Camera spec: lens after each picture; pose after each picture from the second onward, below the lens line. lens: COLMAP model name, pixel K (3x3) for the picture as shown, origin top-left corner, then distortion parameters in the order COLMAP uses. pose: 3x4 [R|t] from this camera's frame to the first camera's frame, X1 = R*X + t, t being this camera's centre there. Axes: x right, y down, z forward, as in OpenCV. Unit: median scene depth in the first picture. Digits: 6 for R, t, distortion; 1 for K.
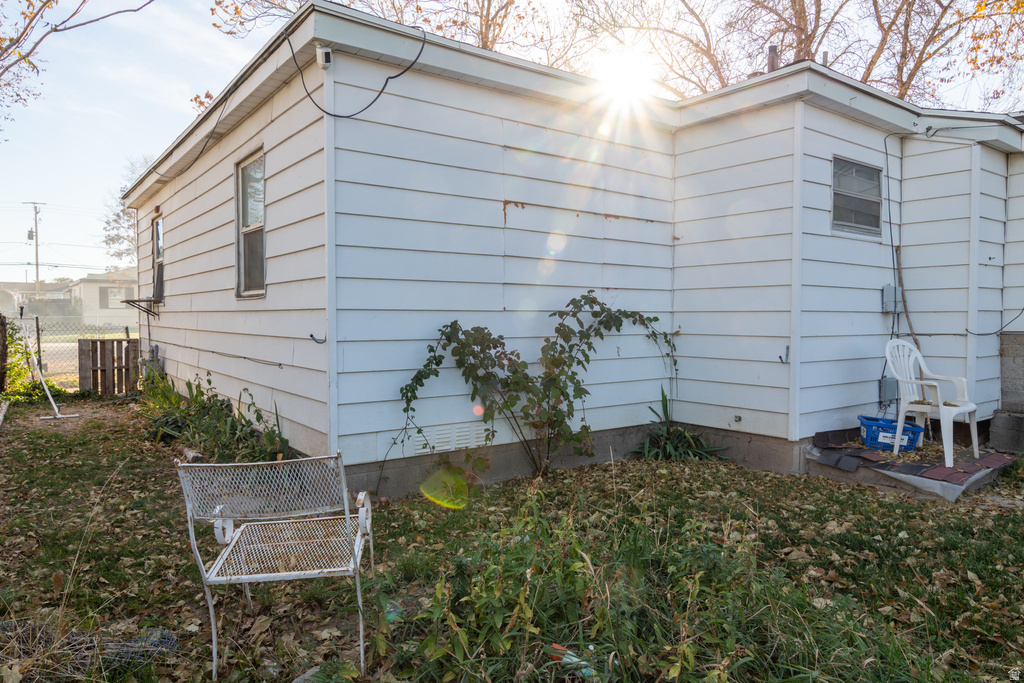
lens RADIAL K [[672.4, 0, 512.0], [0, 672.4, 341.5], [0, 0, 1]] dist [0.003171, 0.000145]
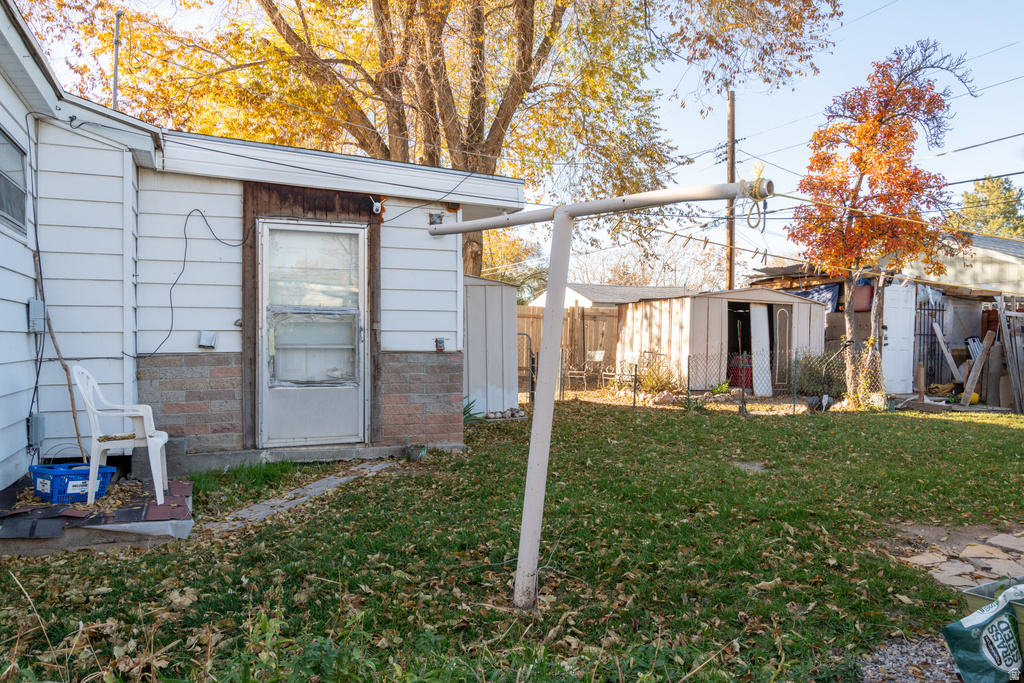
lens RADIAL K [[773.4, 0, 512.0], [0, 773.4, 341.5], [0, 0, 1]] dist [0.011926, 0.004485]
pose [[0.261069, -0.004290, 0.965311, -0.205667], [0.034601, 0.999389, -0.004916, -0.009255], [-0.964700, 0.034684, 0.261058, 0.233198]]
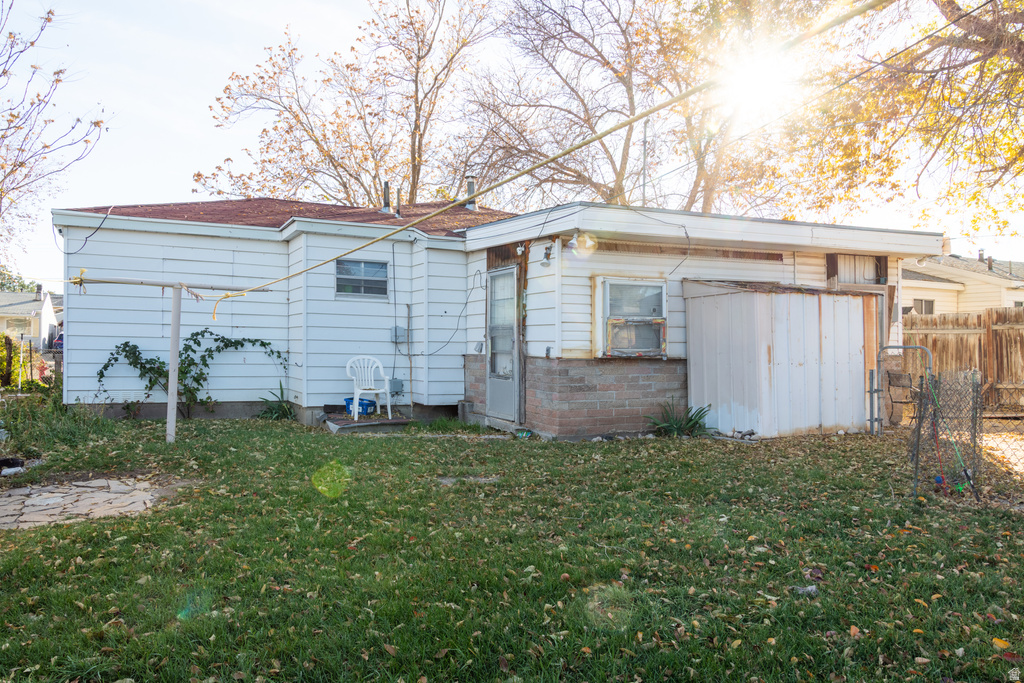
lens RADIAL K [[773.4, 0, 512.0], [0, 773.4, 341.5], [0, 0, 1]] dist [0.011926, 0.004485]
pose [[0.975291, 0.015444, -0.220384, 1.441675], [-0.026011, 0.998643, -0.045128, 0.042348], [0.219388, 0.049745, 0.974369, -1.000166]]
